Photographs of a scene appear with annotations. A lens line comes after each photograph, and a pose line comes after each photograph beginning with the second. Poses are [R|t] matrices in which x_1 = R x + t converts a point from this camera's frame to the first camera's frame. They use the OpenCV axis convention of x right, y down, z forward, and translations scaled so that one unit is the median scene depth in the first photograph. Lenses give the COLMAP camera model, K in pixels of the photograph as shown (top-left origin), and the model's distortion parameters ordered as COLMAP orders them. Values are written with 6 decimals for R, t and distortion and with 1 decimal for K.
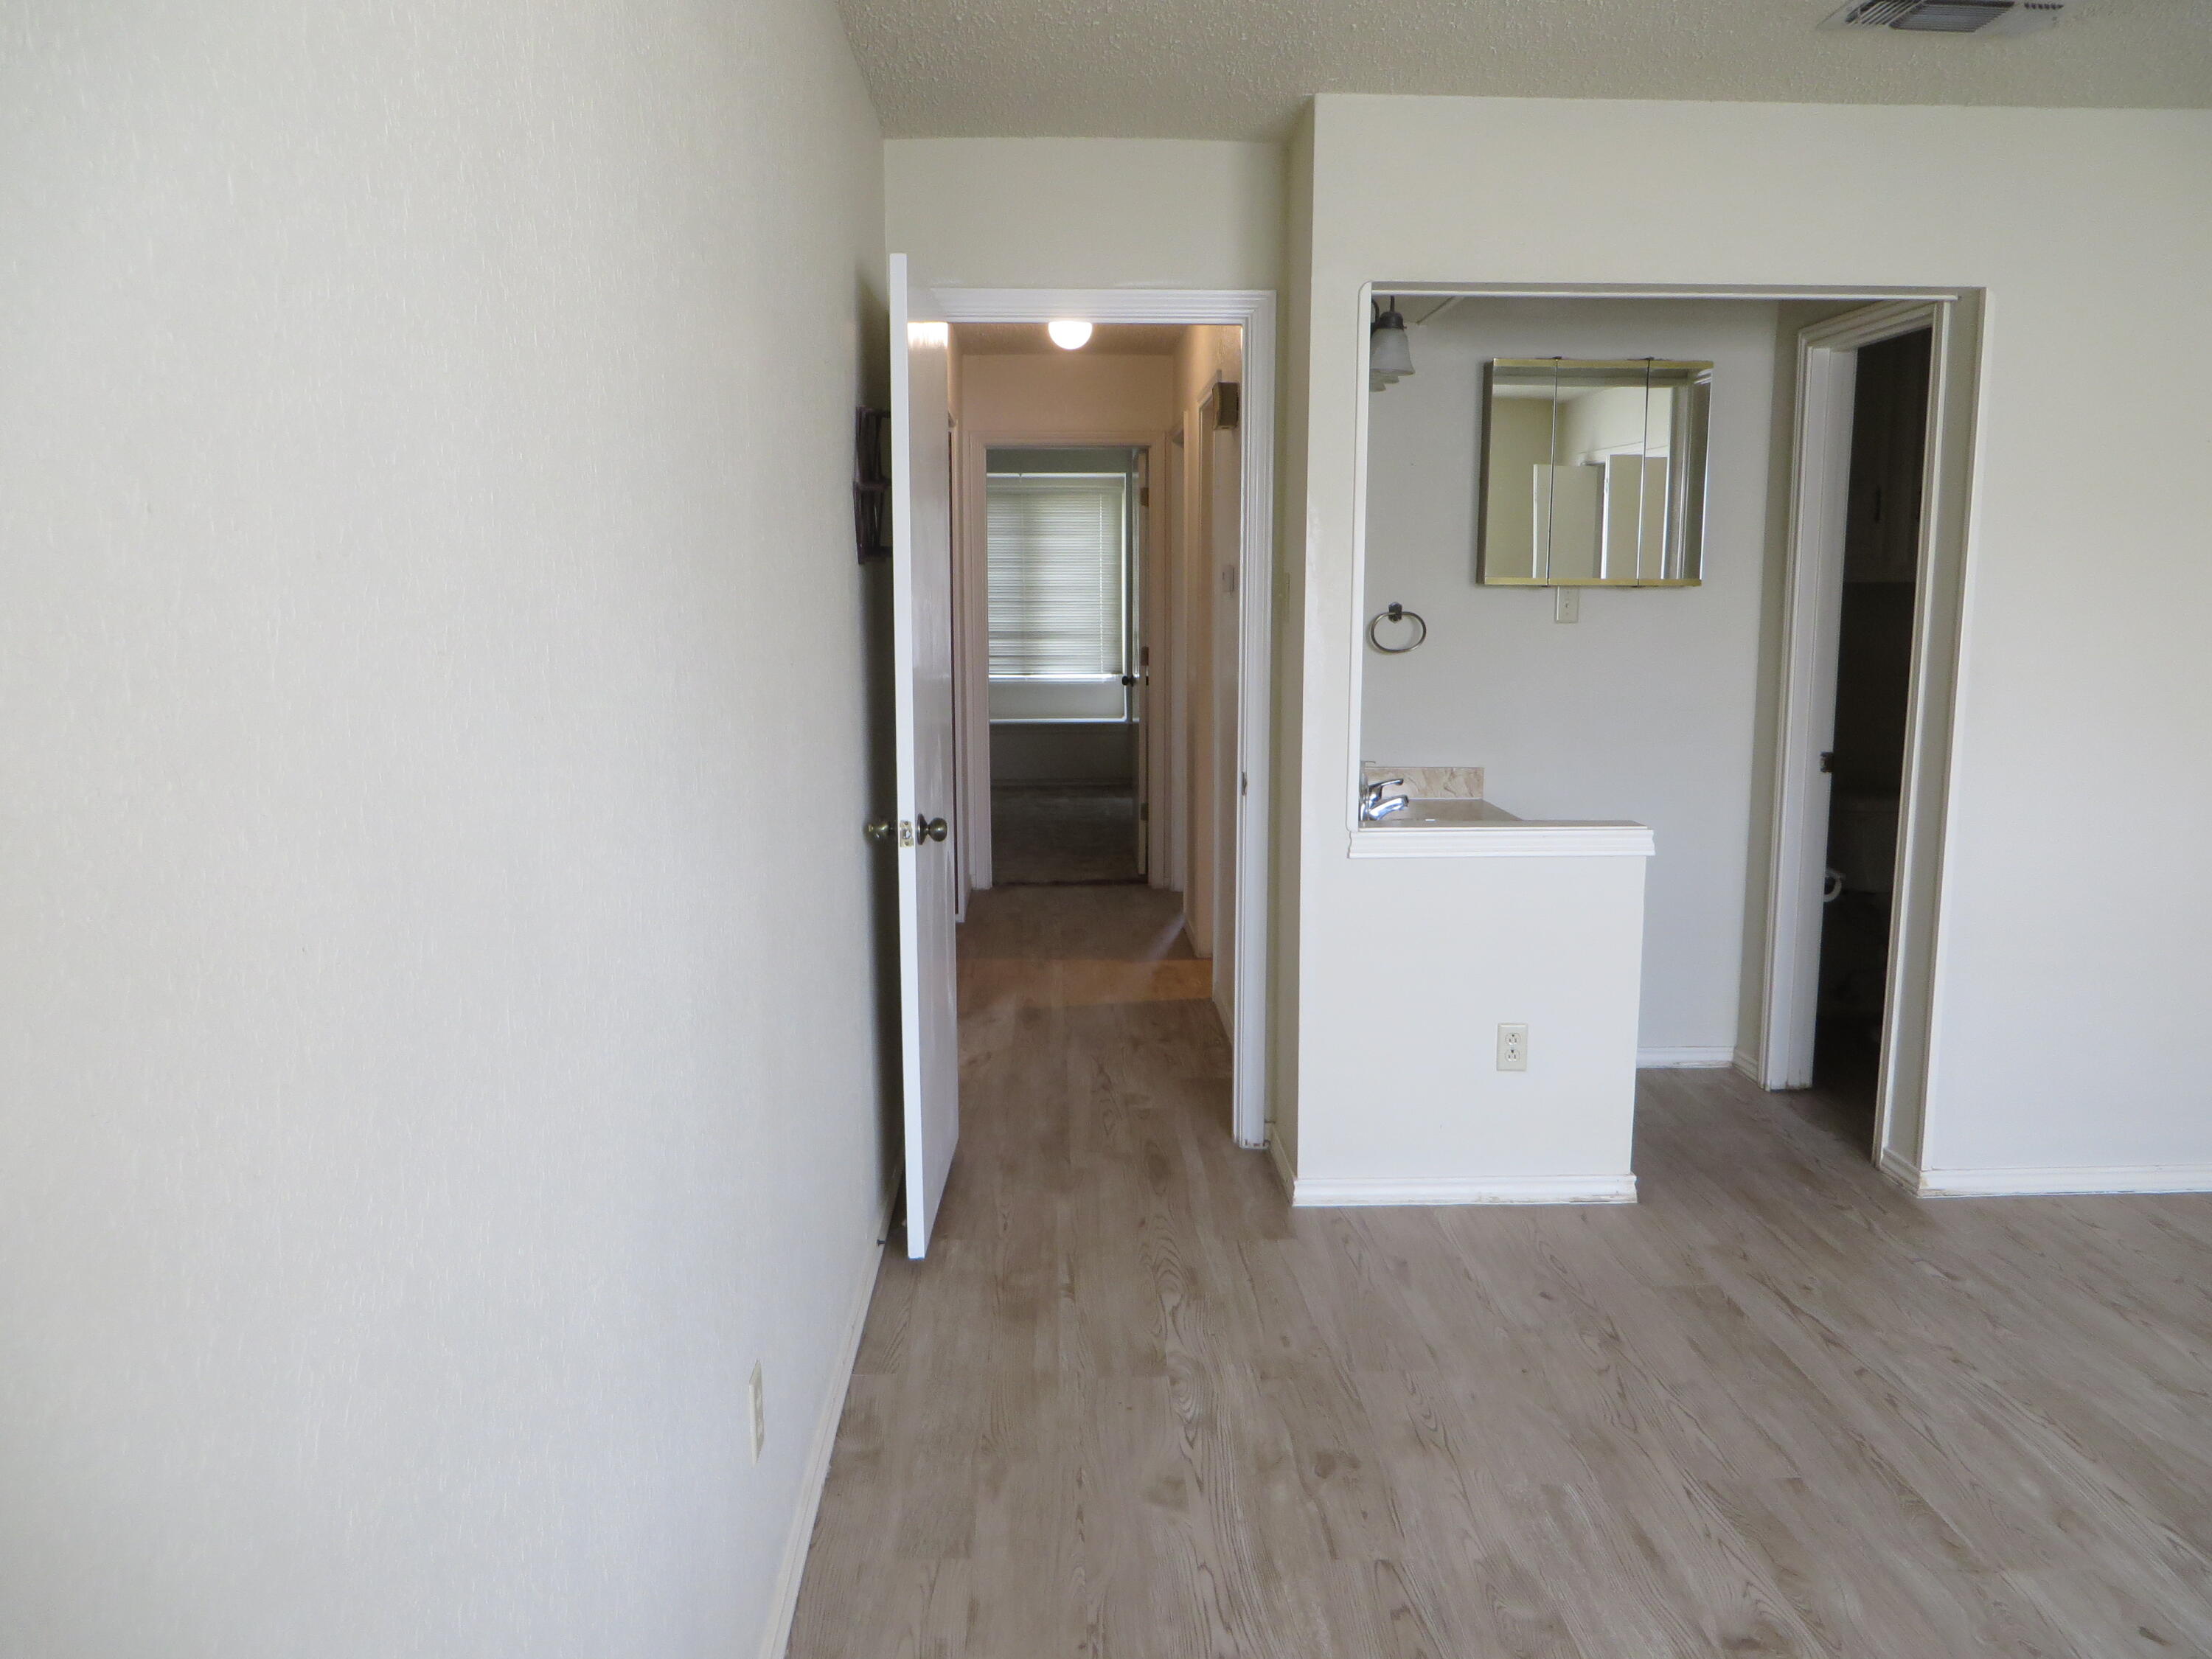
lens RADIAL K [[1650.2, 0, 1093.0], [0, 1650.2, 820.8], [0, 0, 1]] dist [-0.010312, 0.001488]
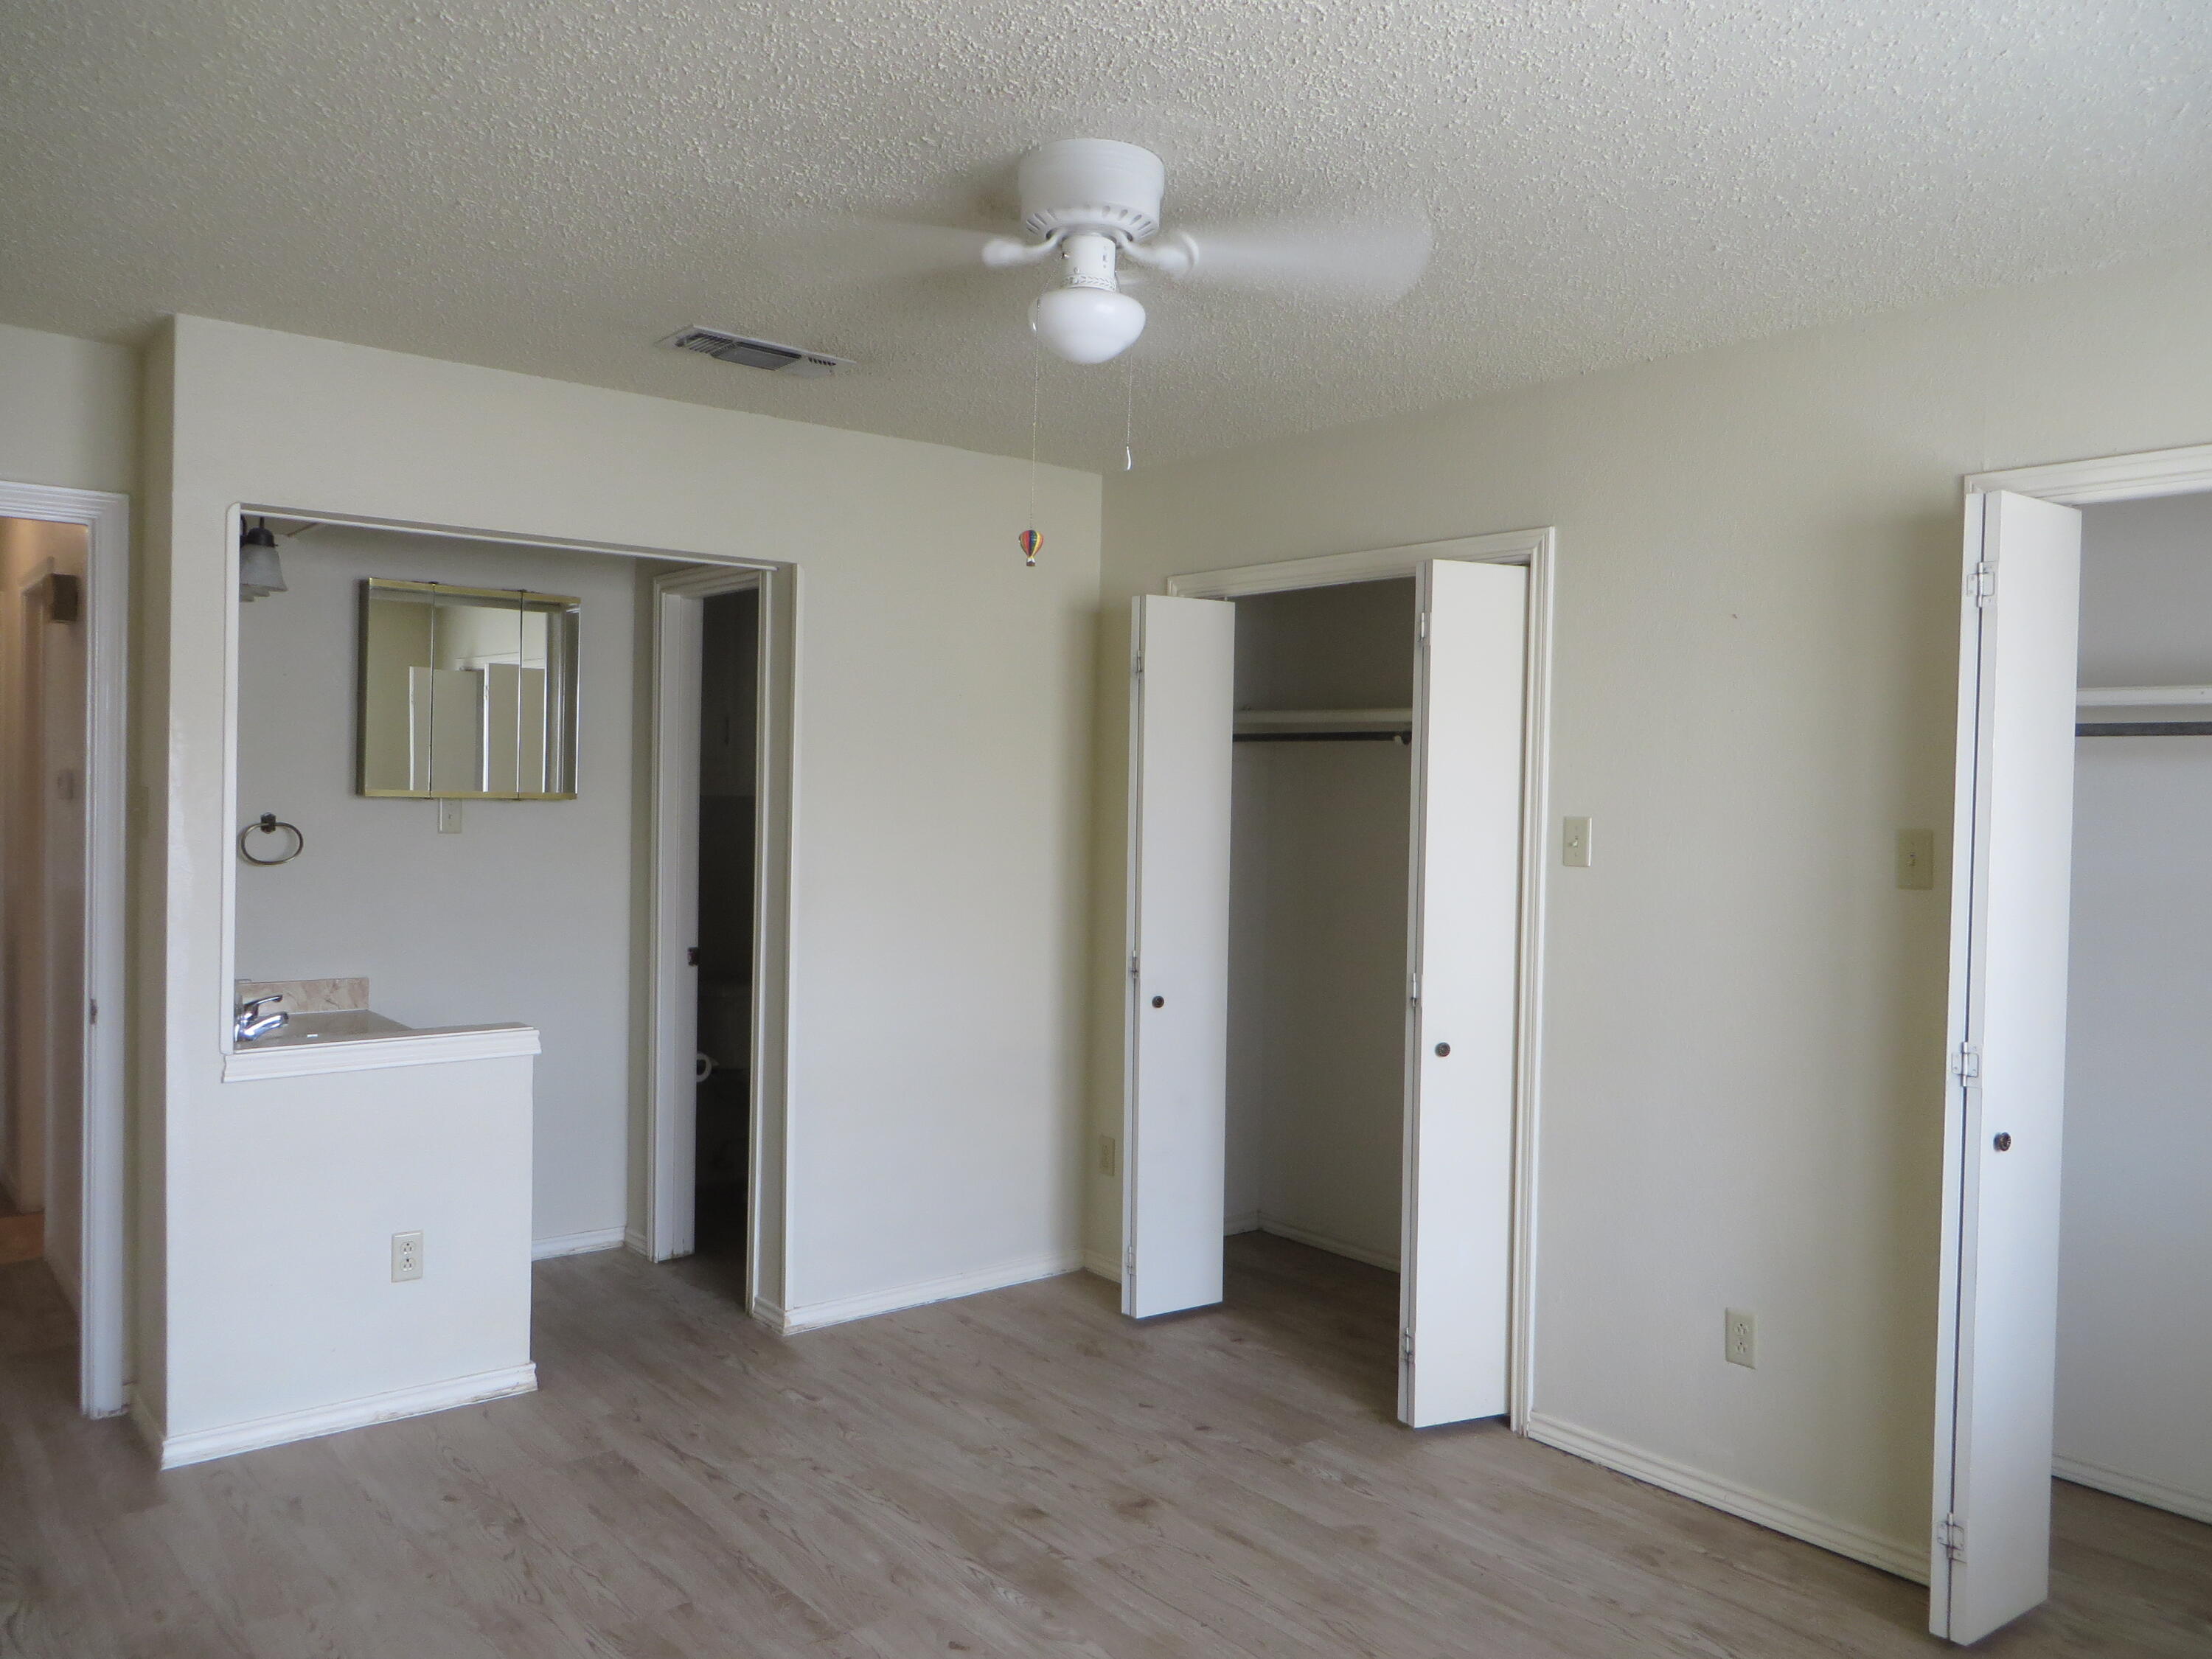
lens RADIAL K [[1650.2, 0, 1107.6], [0, 1650.2, 814.8], [0, 0, 1]] dist [-0.010312, 0.001488]
pose [[0.791356, 0.005192, 0.611333, -0.023028], [0.068079, 0.992996, -0.096559, -0.004379], [-0.607553, 0.118032, 0.785460, -0.081326]]
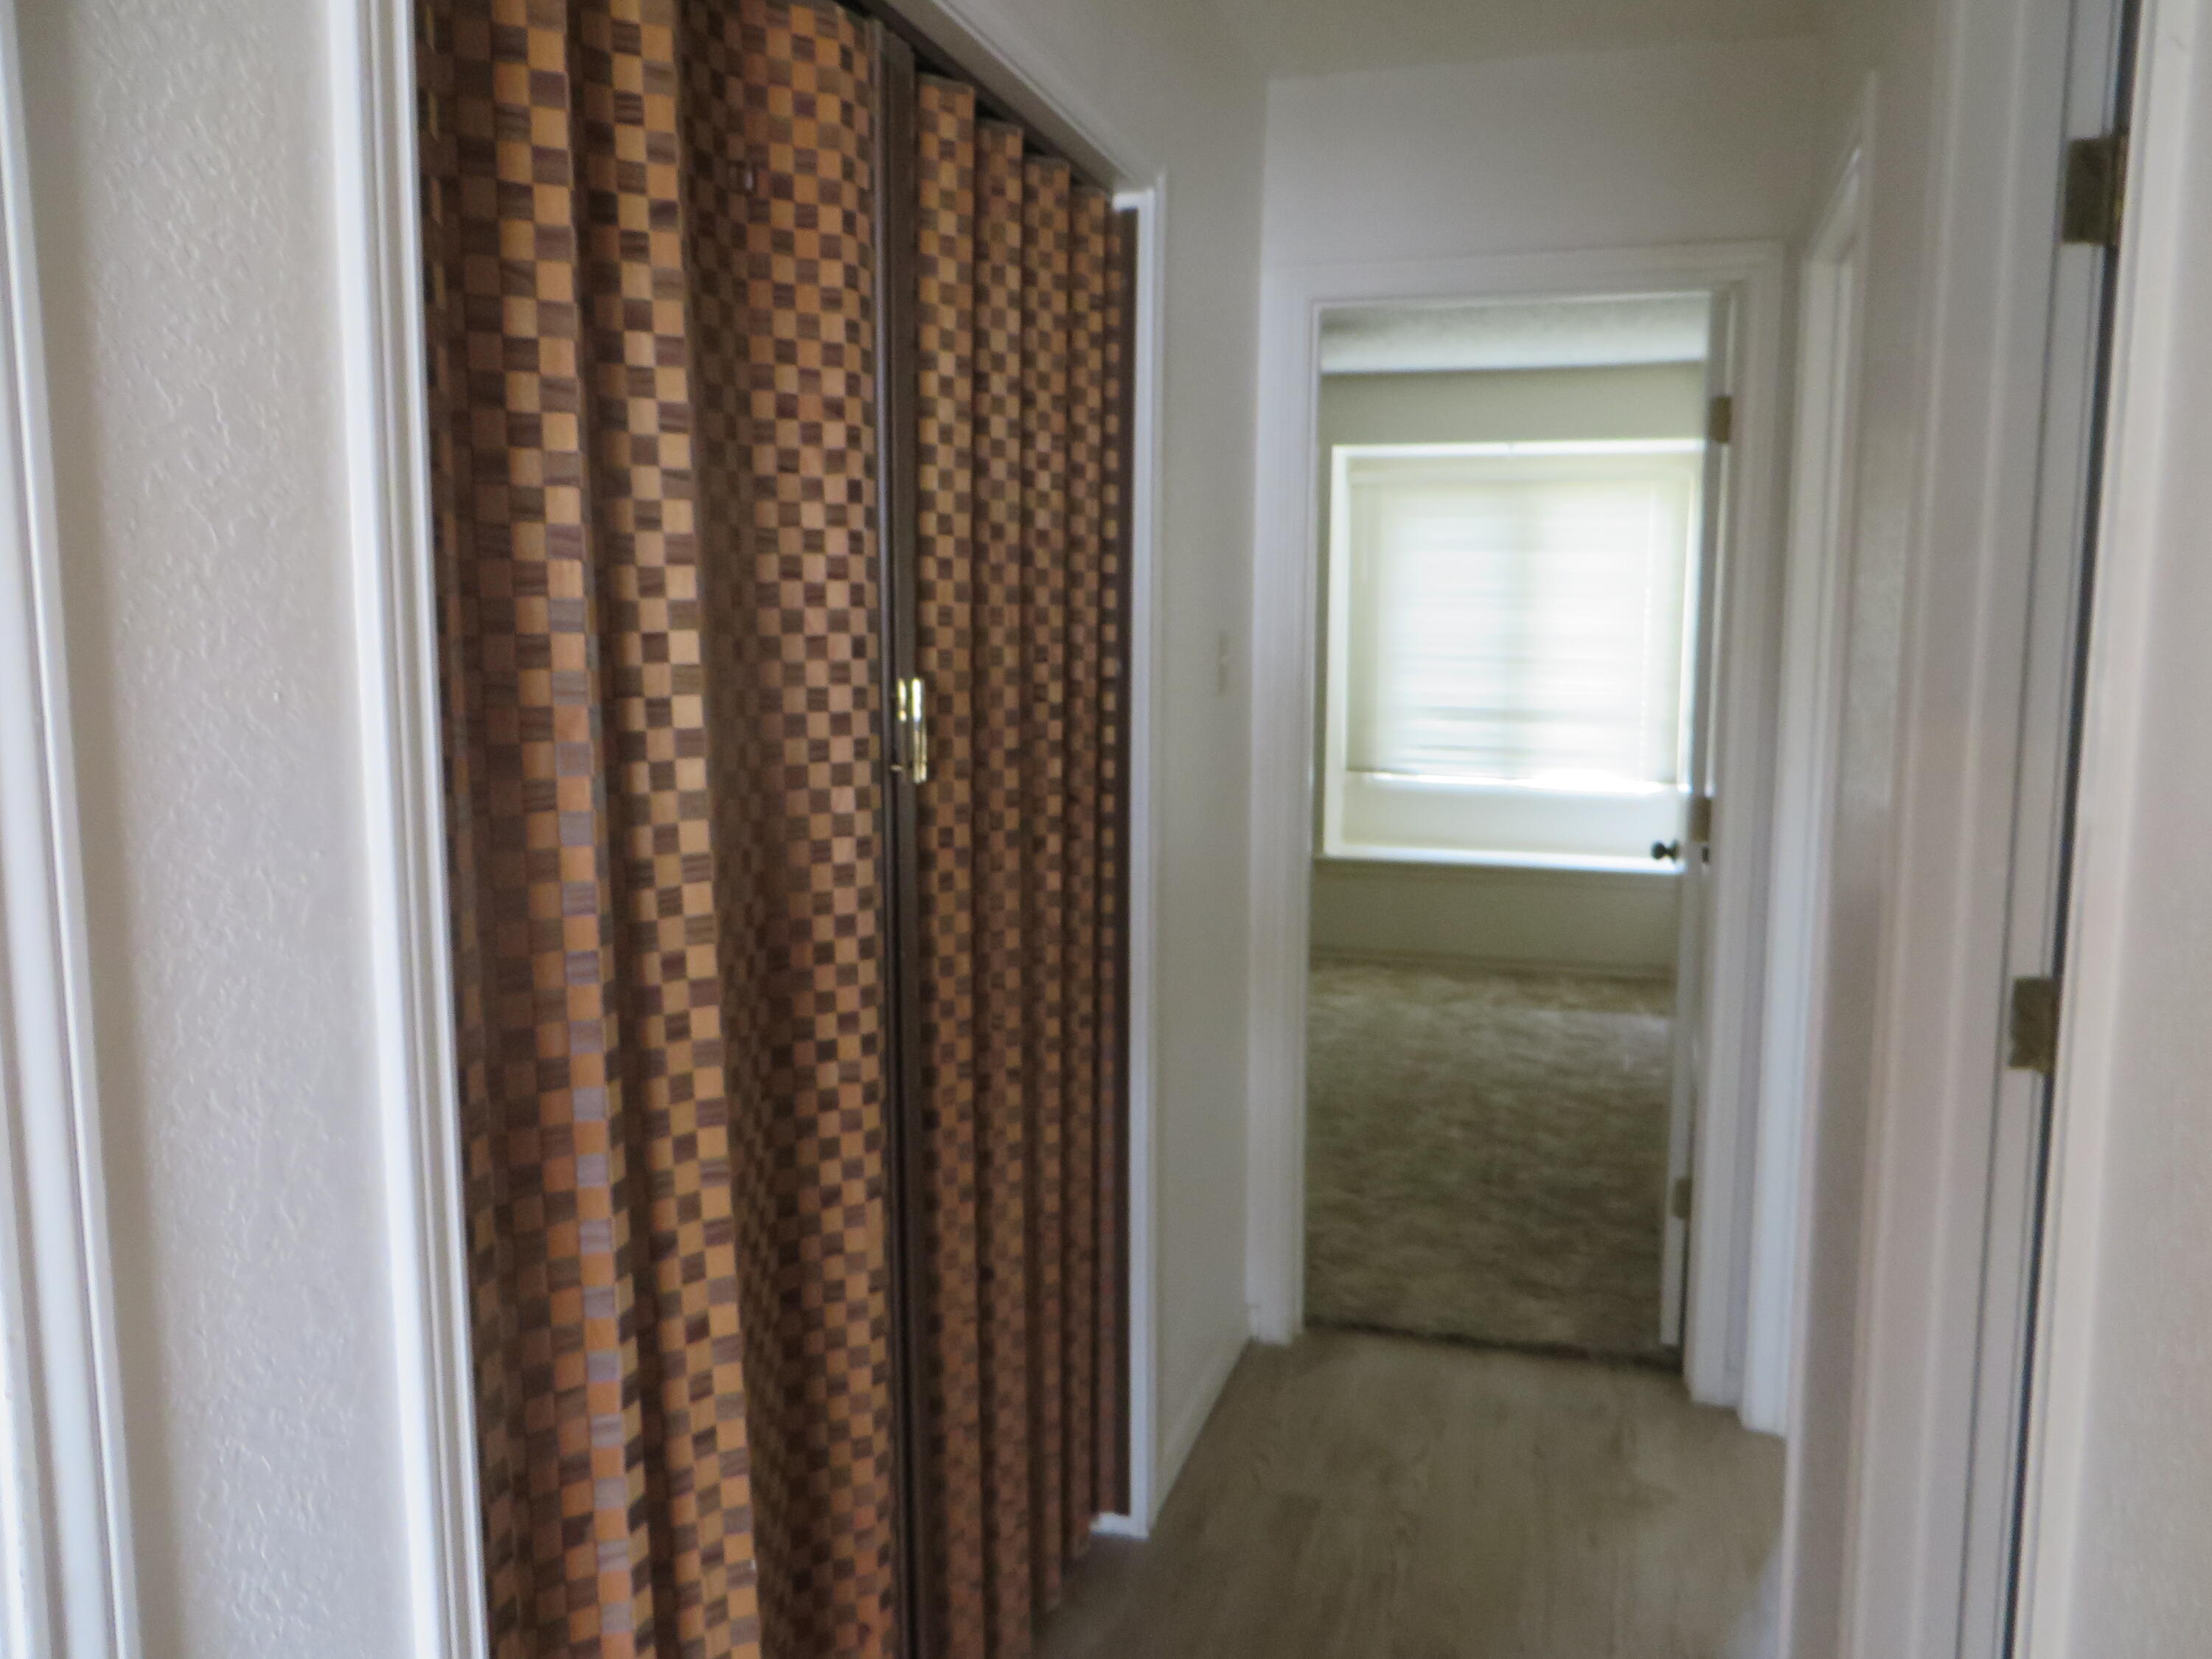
lens RADIAL K [[1650.2, 0, 1109.0], [0, 1650.2, 825.0], [0, 0, 1]] dist [-0.010312, 0.001488]
pose [[0.945513, 0.048169, -0.322001, 0.026430], [-0.055272, 0.998387, -0.012947, -0.093329], [0.320858, 0.030039, 0.946651, 0.632738]]
